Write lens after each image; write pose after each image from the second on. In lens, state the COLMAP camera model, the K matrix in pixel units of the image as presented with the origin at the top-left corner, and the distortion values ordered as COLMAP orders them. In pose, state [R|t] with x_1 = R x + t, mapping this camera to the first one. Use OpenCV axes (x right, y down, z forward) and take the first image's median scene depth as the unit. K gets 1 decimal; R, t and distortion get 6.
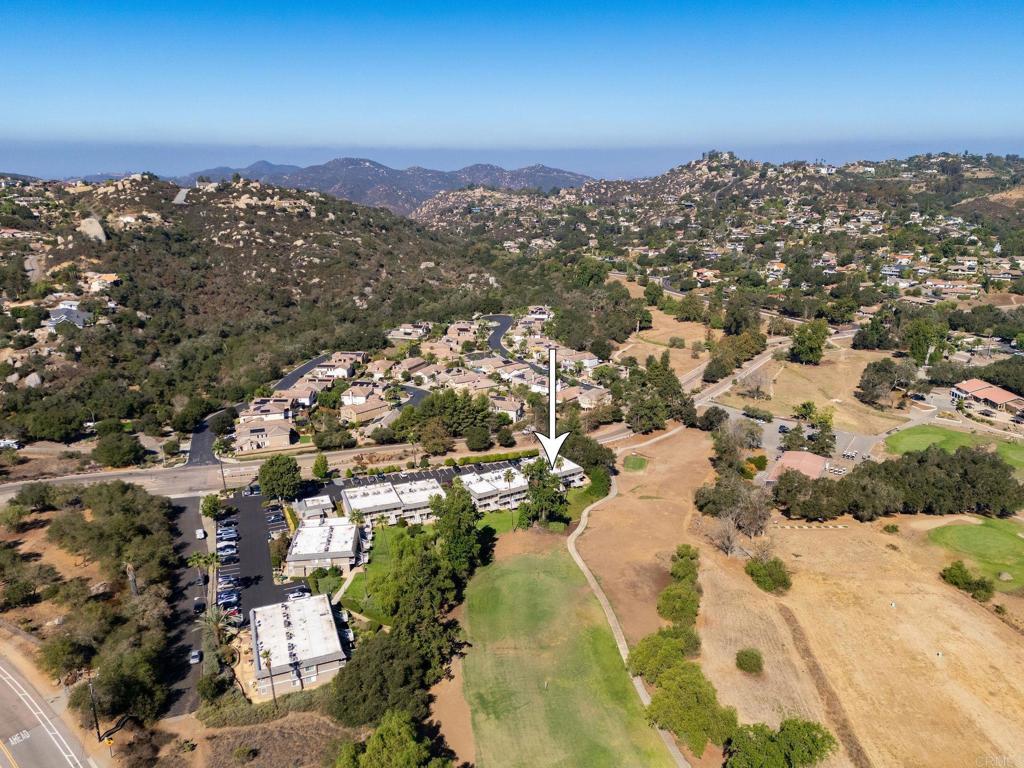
lens RADIAL K [[742.9, 0, 512.0], [0, 742.9, 384.0], [0, 0, 1]] dist [0.080202, -0.001284]
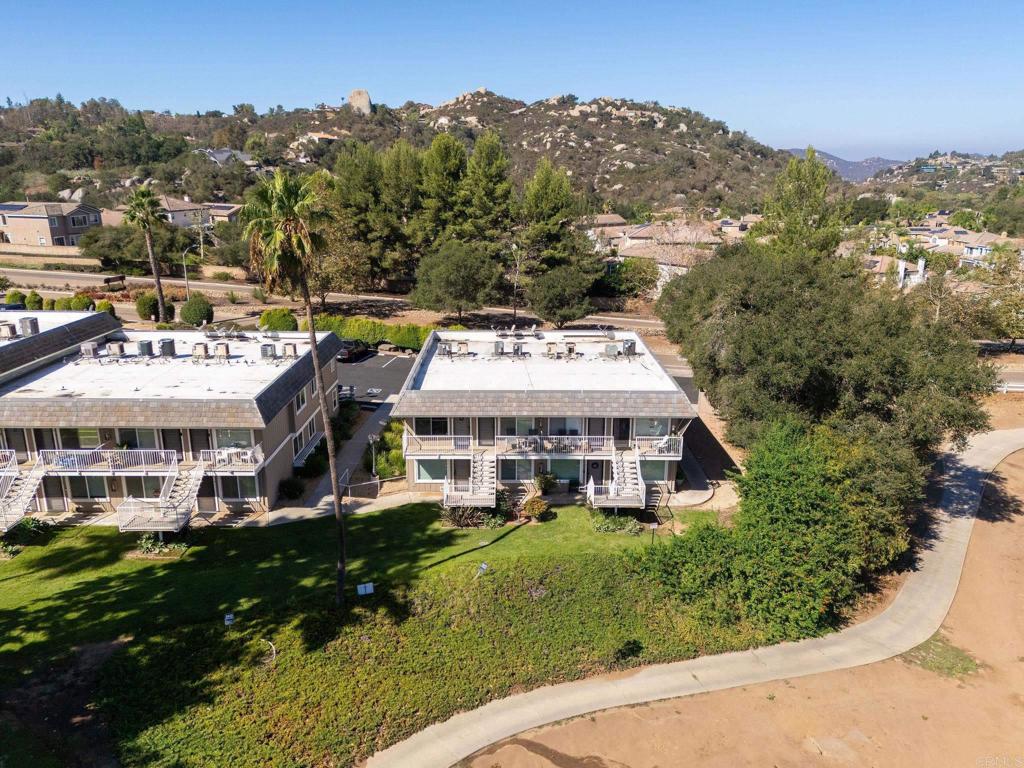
lens RADIAL K [[742.9, 0, 512.0], [0, 742.9, 384.0], [0, 0, 1]] dist [0.080202, -0.001284]
pose [[0.847255, 0.148040, -0.510140, 0.069011], [-0.149071, 0.988051, 0.039147, 0.051000], [0.509840, 0.042880, 0.859200, 0.397061]]
